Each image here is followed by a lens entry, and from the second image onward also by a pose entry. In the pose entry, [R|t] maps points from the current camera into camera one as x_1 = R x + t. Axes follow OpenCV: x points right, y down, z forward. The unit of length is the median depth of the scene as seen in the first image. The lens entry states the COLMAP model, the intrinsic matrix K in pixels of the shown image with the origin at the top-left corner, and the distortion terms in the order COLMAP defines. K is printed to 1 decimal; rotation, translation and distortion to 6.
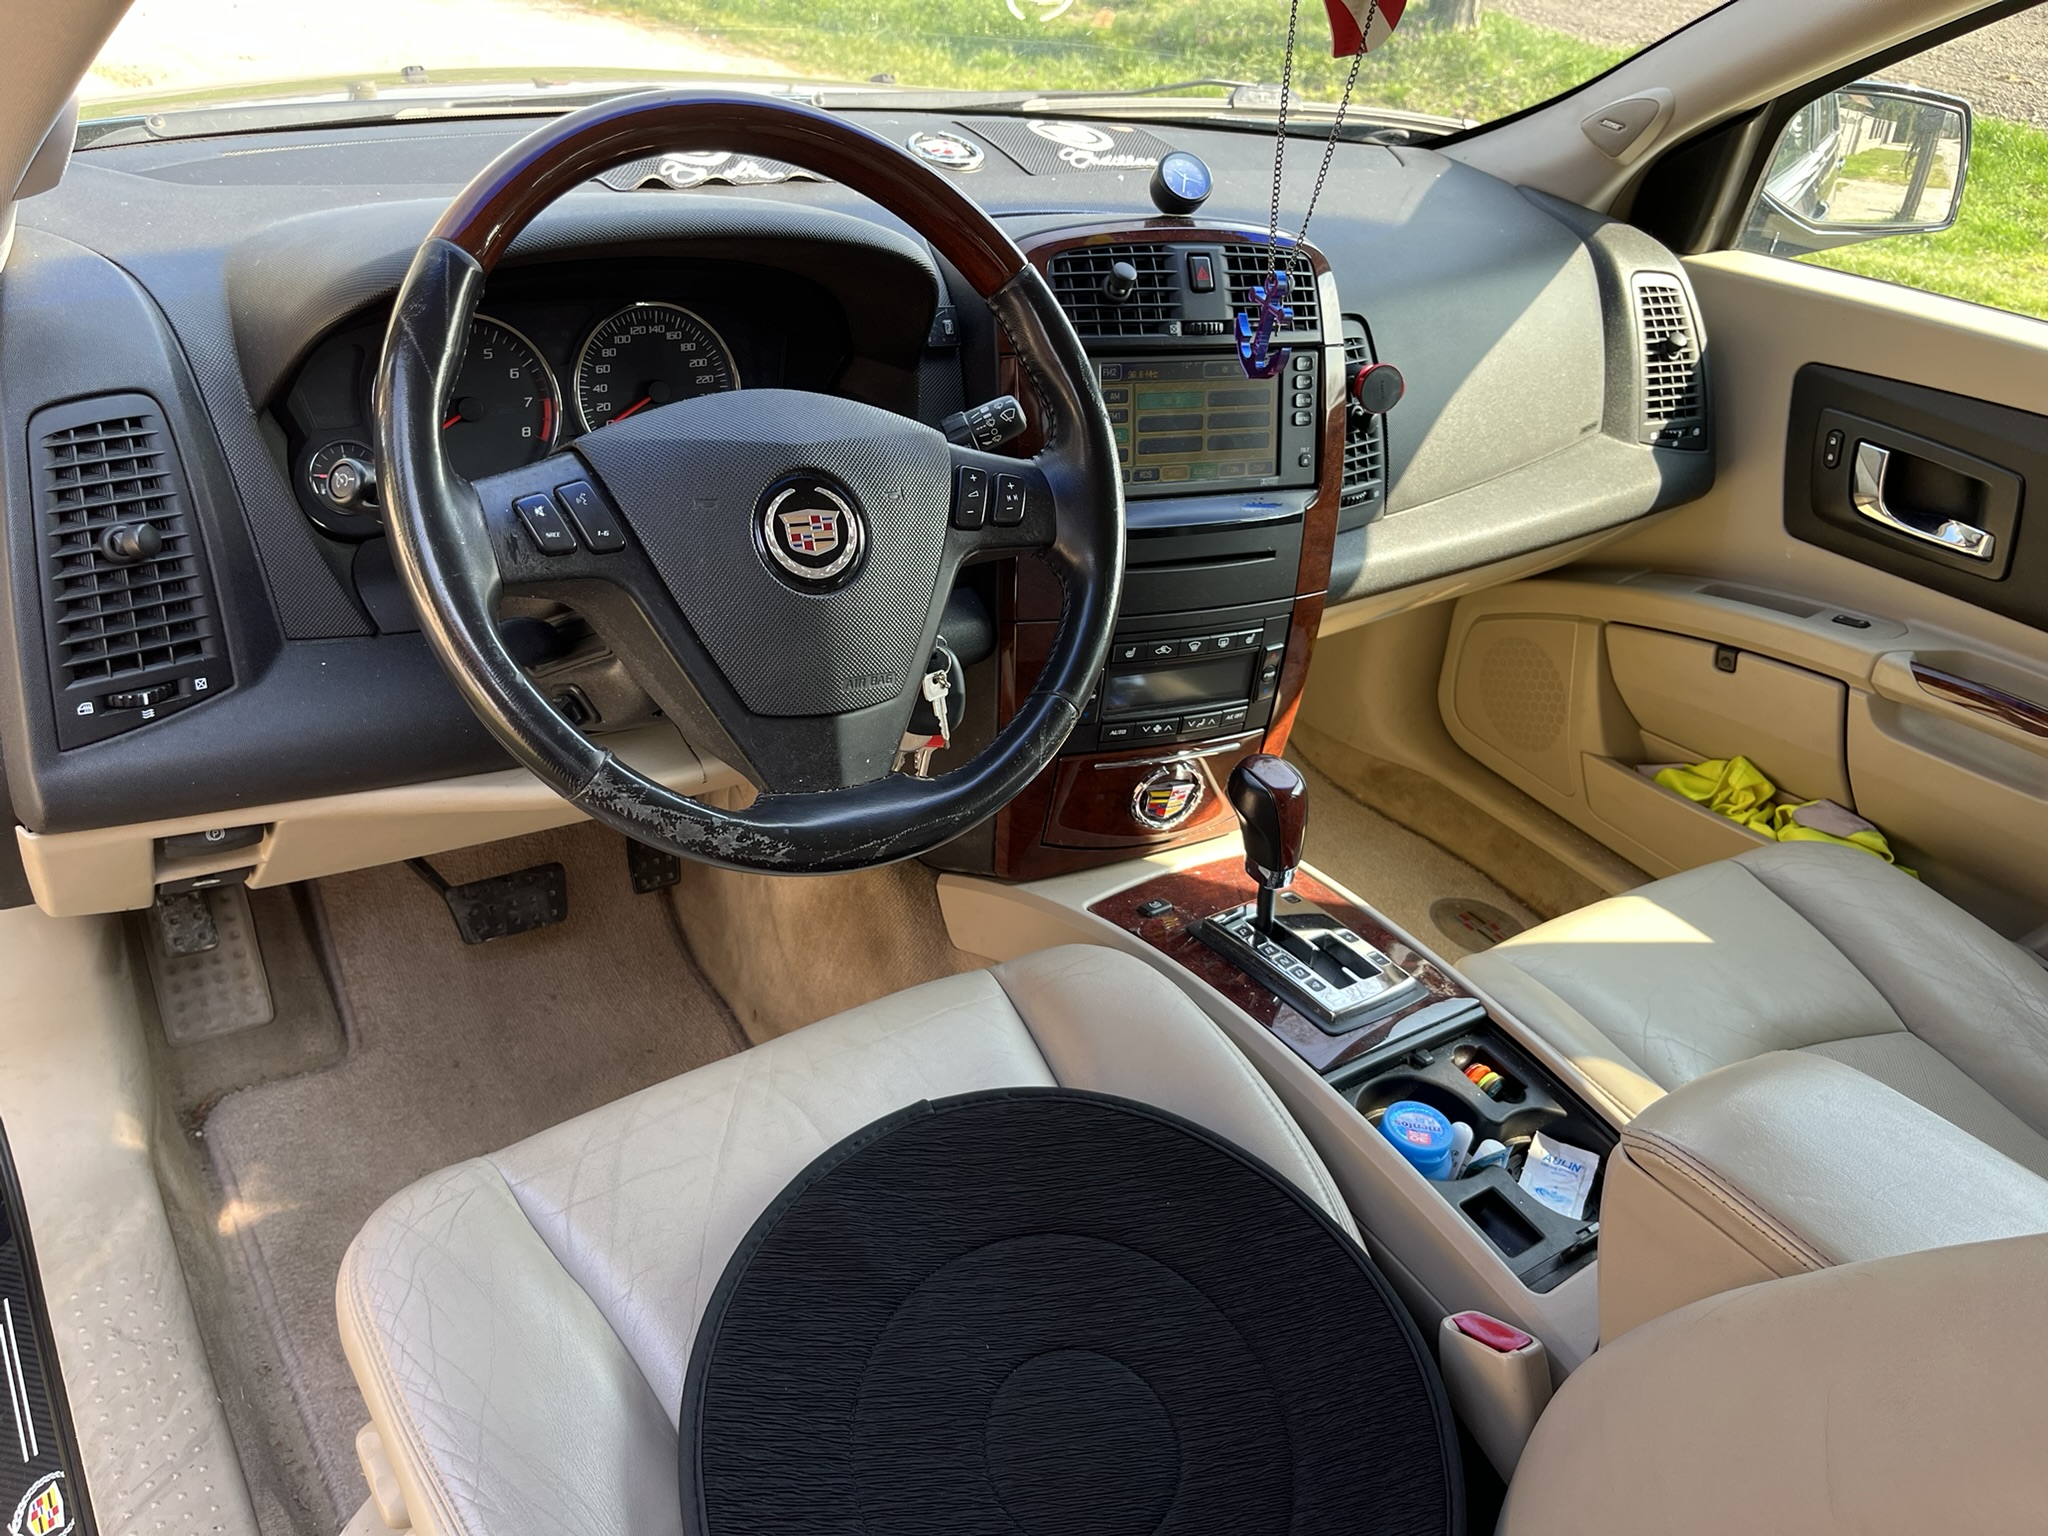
lens RADIAL K [[1563.8, 0, 991.7], [0, 1563.8, 770.1], [0, 0, 1]] dist [0.024296, -0.001362]
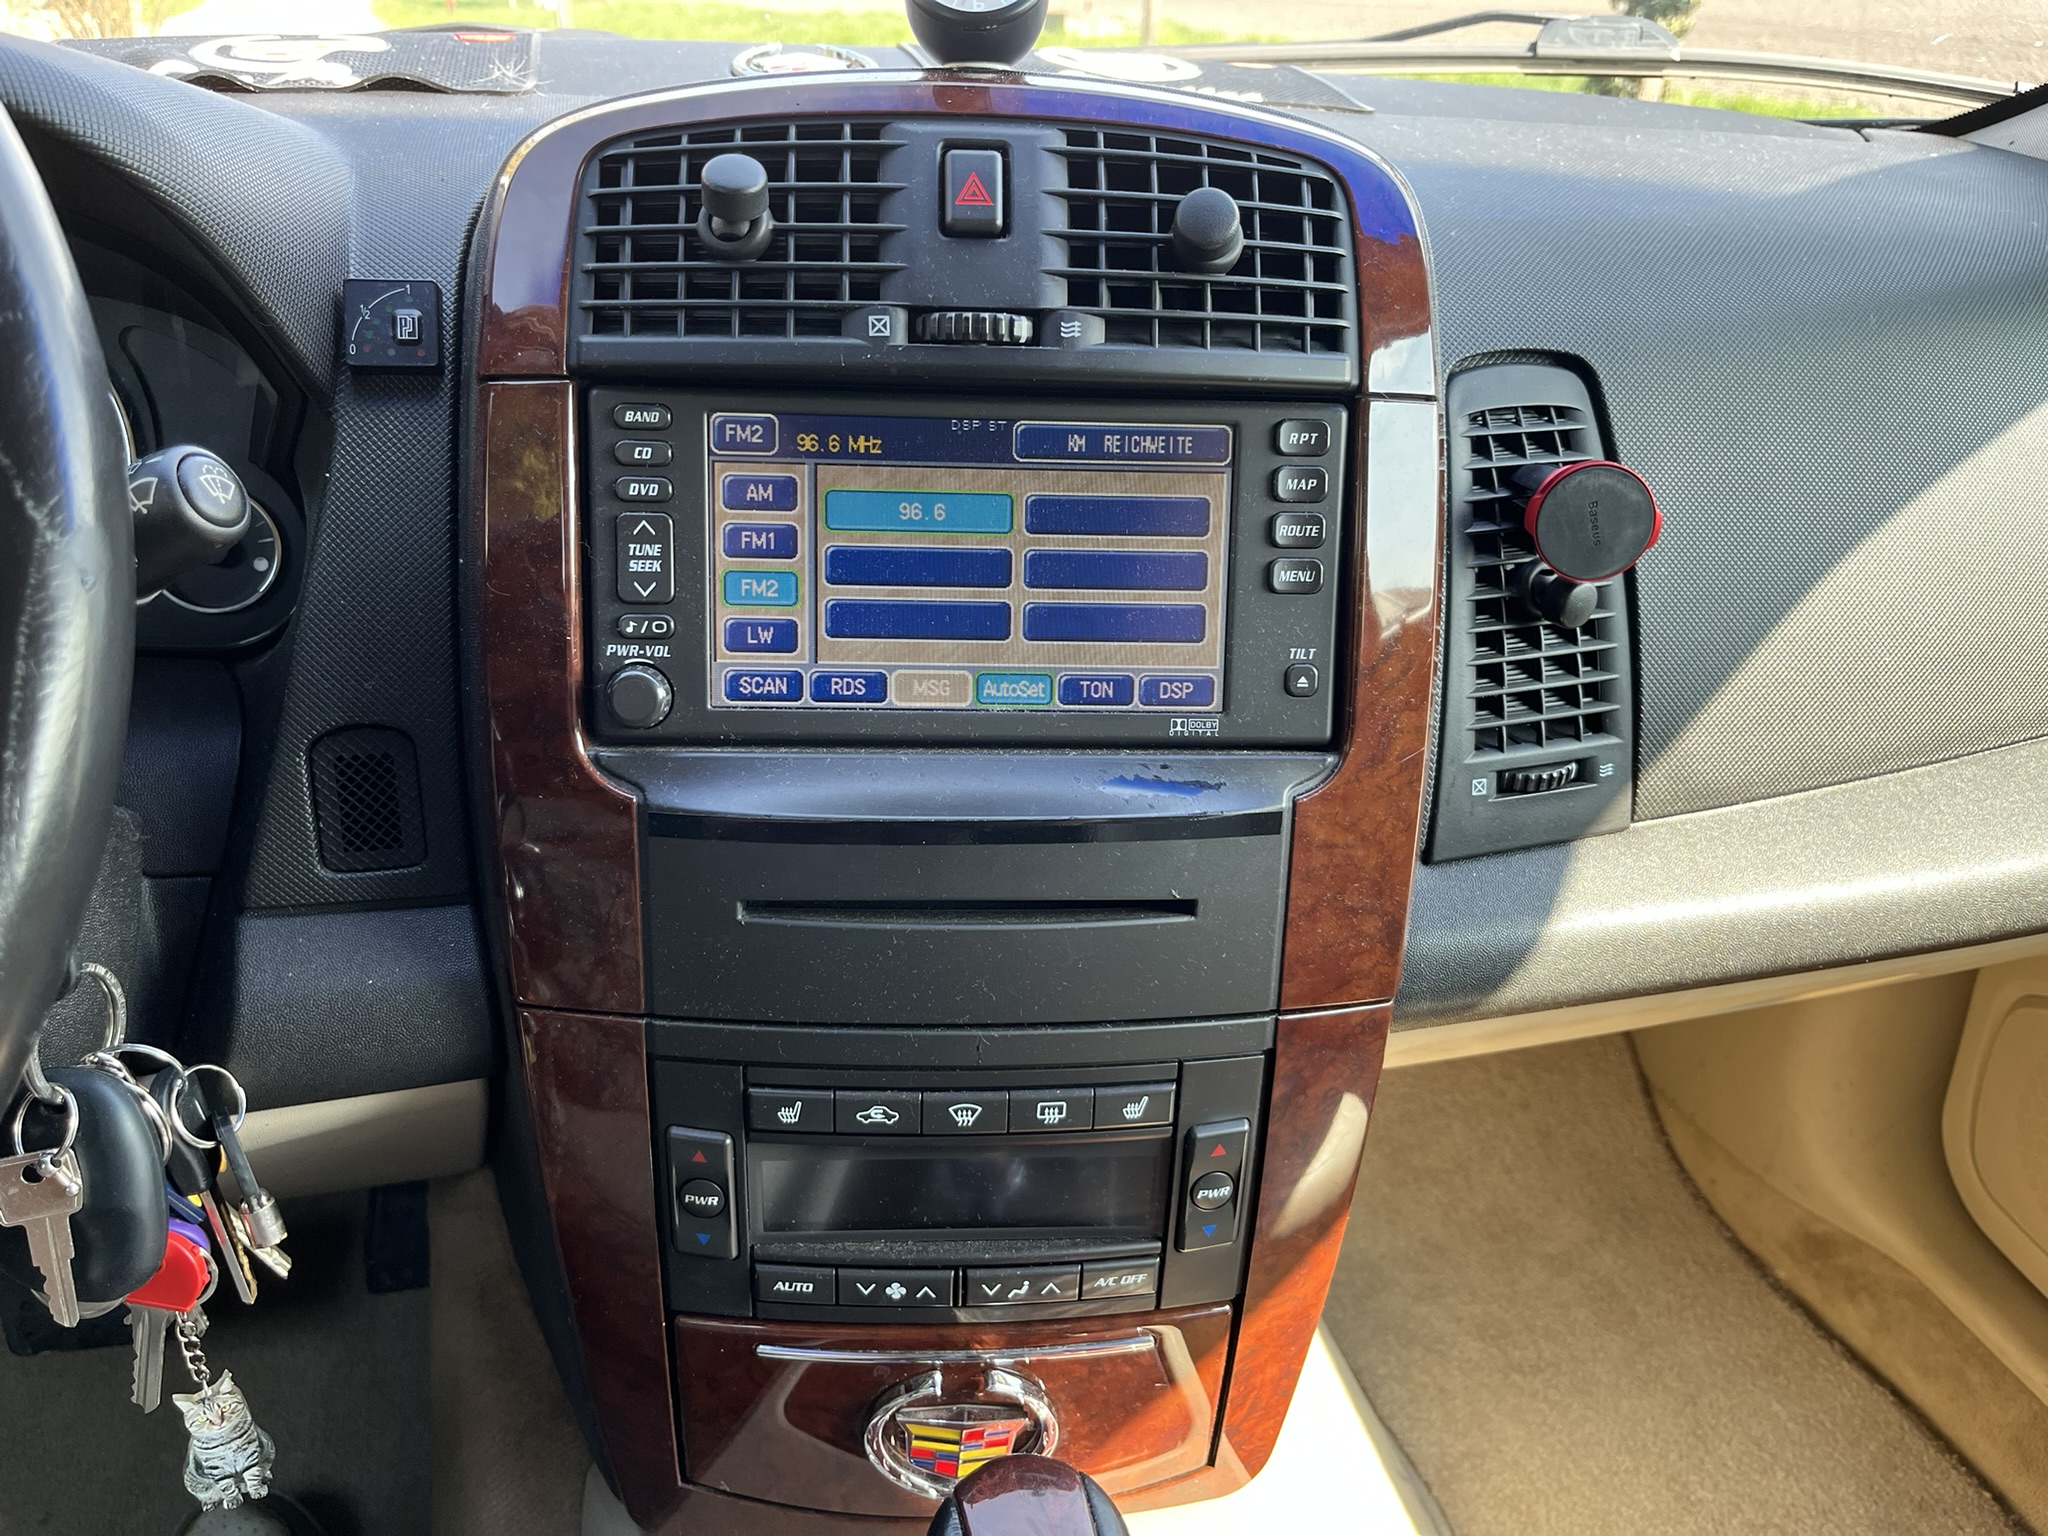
lens RADIAL K [[1570.0, 0, 1005.7], [0, 1570.0, 767.1], [0, 0, 1]] dist [0.055621, -0.102494]
pose [[0.934409, 0.086432, -0.345555, 0.208317], [-0.126362, 0.987453, -0.094705, -0.100080], [0.333034, 0.132159, 0.933607, 0.471853]]
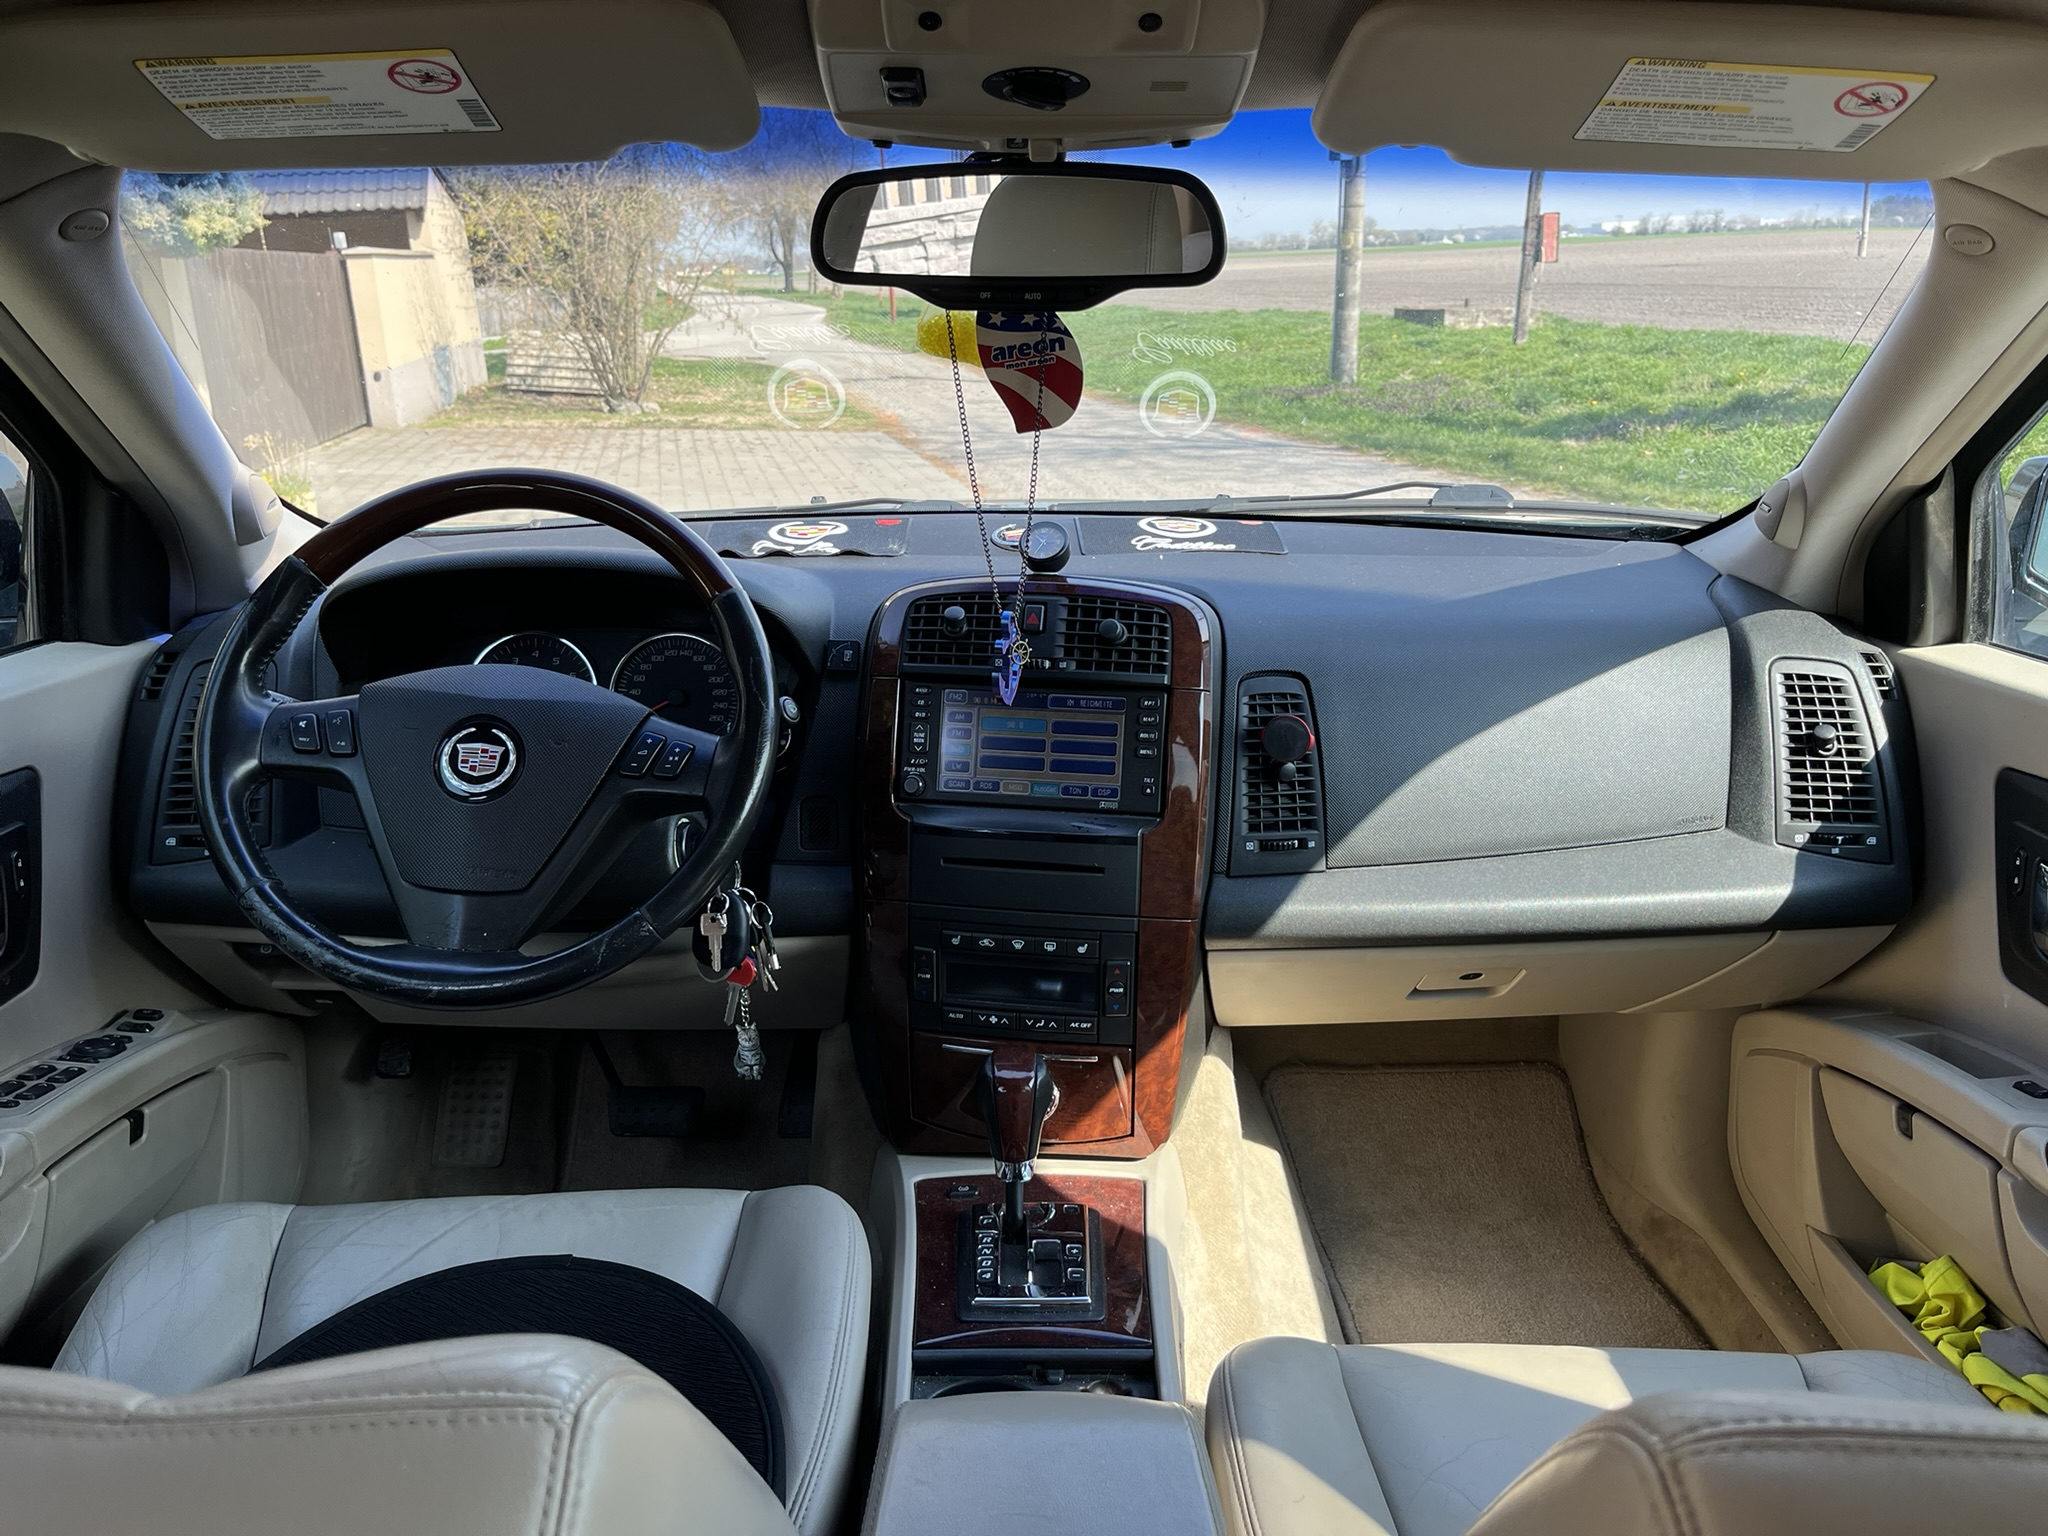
lens RADIAL K [[1543.4, 0, 1028.3], [0, 1543.4, 790.5], [0, 0, 1]] dist [0.087583, -0.121712]
pose [[0.831698, 0.069487, -0.550862, 0.551997], [-0.211206, 0.957147, -0.198145, 0.022539], [0.513488, 0.281142, 0.810734, 0.079687]]
